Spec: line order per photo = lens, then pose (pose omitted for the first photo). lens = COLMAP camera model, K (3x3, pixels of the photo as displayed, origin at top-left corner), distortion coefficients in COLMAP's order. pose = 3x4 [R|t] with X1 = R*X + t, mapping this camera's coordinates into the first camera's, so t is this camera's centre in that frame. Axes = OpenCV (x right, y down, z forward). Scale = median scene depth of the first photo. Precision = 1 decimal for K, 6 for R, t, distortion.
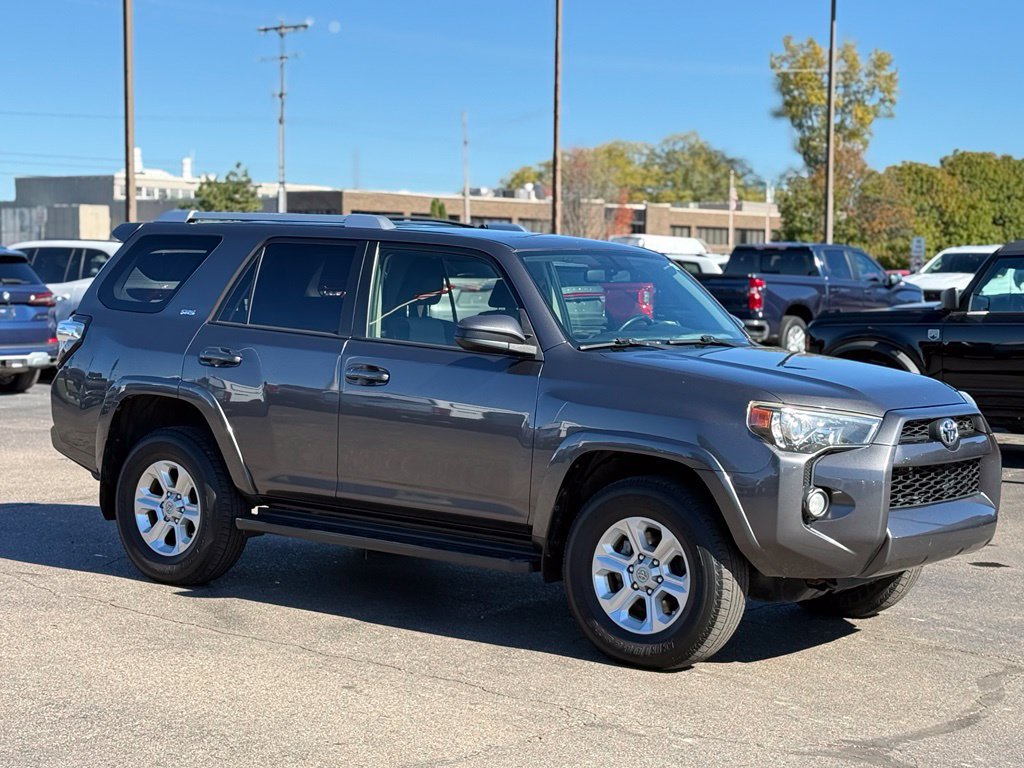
lens RADIAL K [[2327.7, 0, 477.9], [0, 2327.7, 387.2], [0, 0, 1]] dist [0.250536, 0.000000]
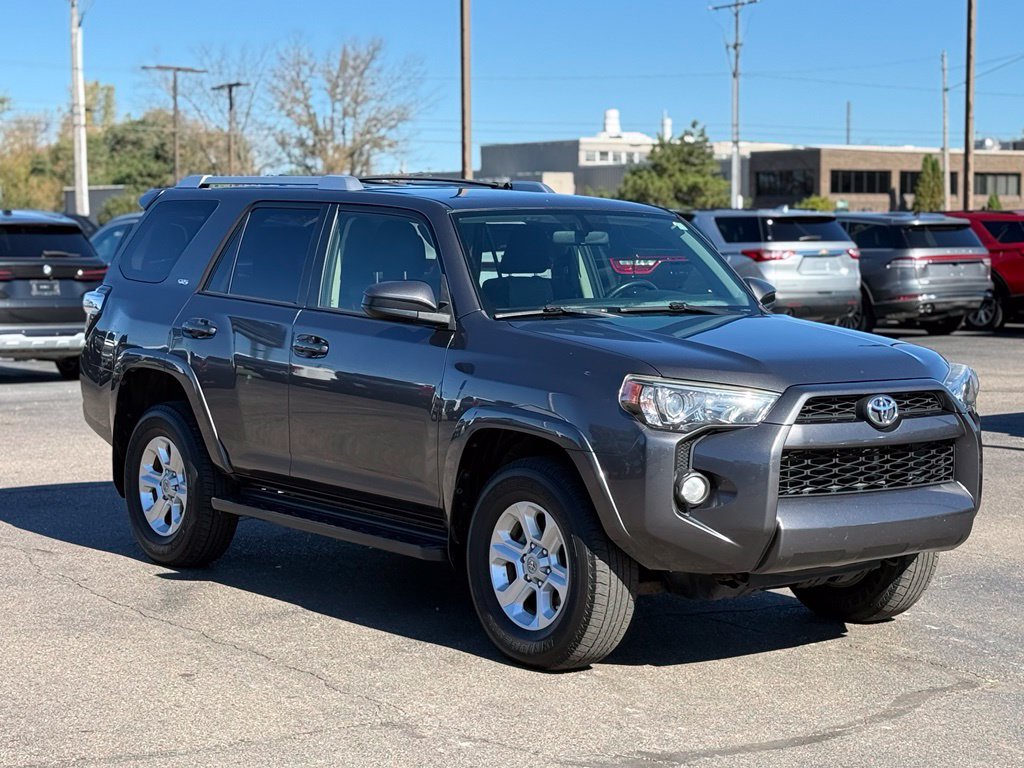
lens RADIAL K [[2489.4, 0, 426.4], [0, 2489.4, 396.5], [0, 0, 1]] dist [0.229273, 0.000000]
pose [[0.959726, 0.004045, -0.280909, 0.124748], [-0.000482, 0.999919, 0.012750, 0.000891], [0.280937, -0.012102, 0.959650, 0.022590]]
